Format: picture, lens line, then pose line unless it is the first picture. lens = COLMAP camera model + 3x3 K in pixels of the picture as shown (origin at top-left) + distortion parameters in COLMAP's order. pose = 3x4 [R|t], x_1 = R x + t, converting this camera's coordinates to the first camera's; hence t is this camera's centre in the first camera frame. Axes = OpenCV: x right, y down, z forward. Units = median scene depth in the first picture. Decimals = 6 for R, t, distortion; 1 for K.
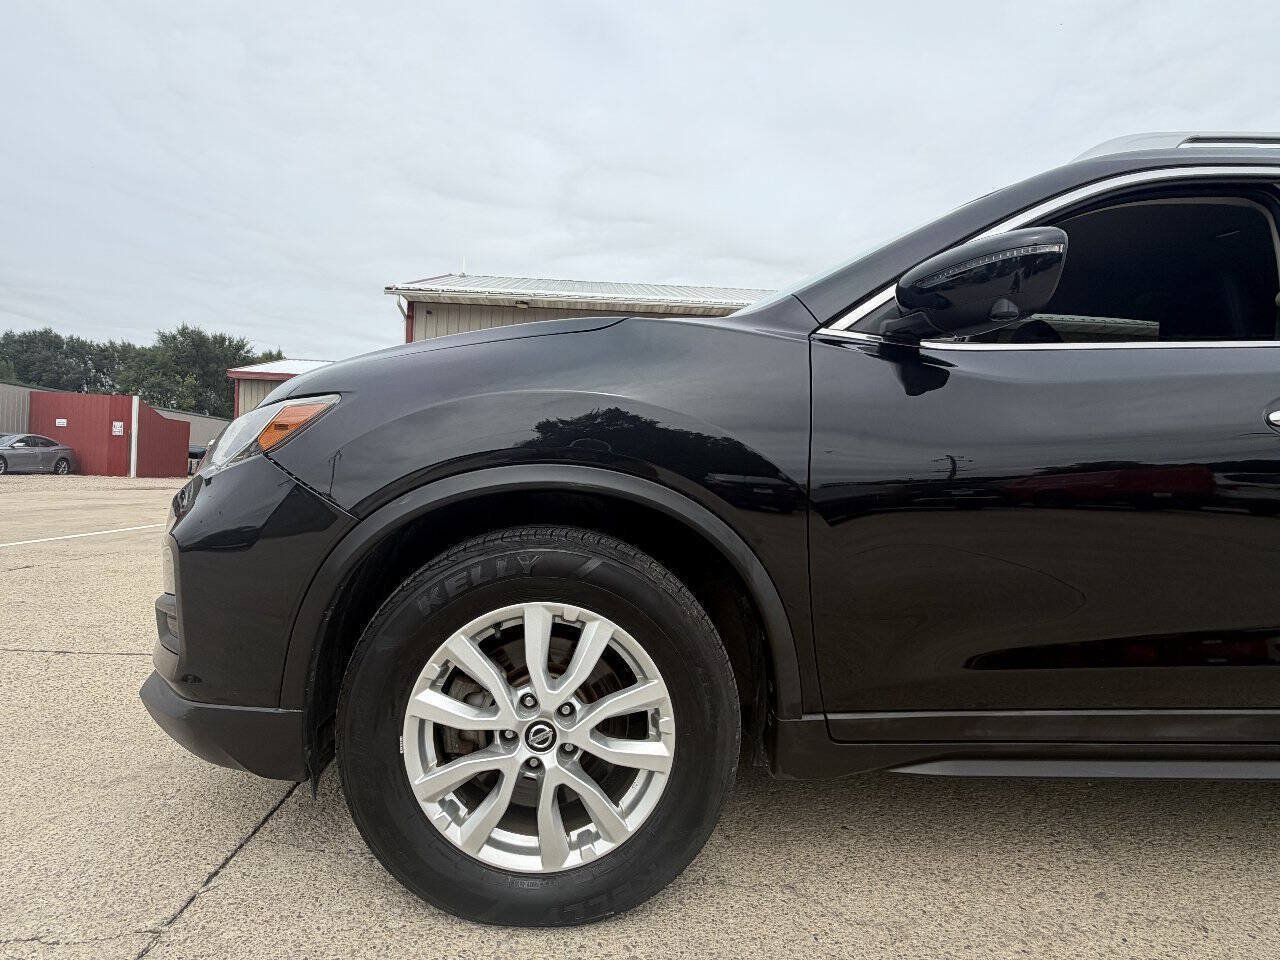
lens RADIAL K [[689.0, 0, 638.6], [0, 689.0, 477.1], [0, 0, 1]] dist [-0.002999, -0.000008]
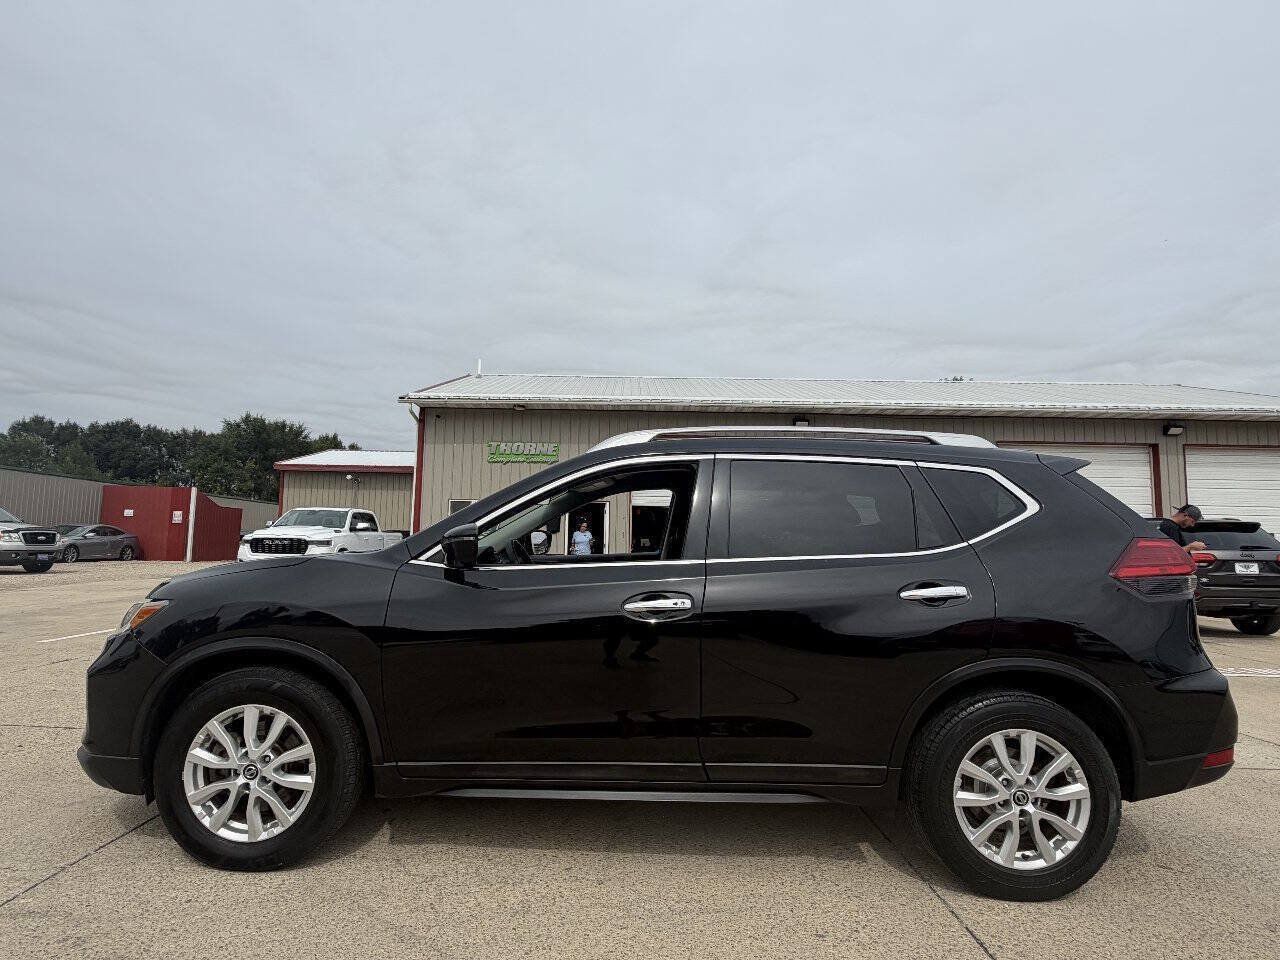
lens RADIAL K [[689.0, 0, 640.5], [0, 689.0, 477.6], [0, 0, 1]] dist [-0.002999, -0.000008]
pose [[0.997602, -0.021247, -0.065871, 1.112605], [0.014617, 0.994926, -0.099545, -0.259102], [0.067652, 0.098344, 0.992850, -0.983452]]
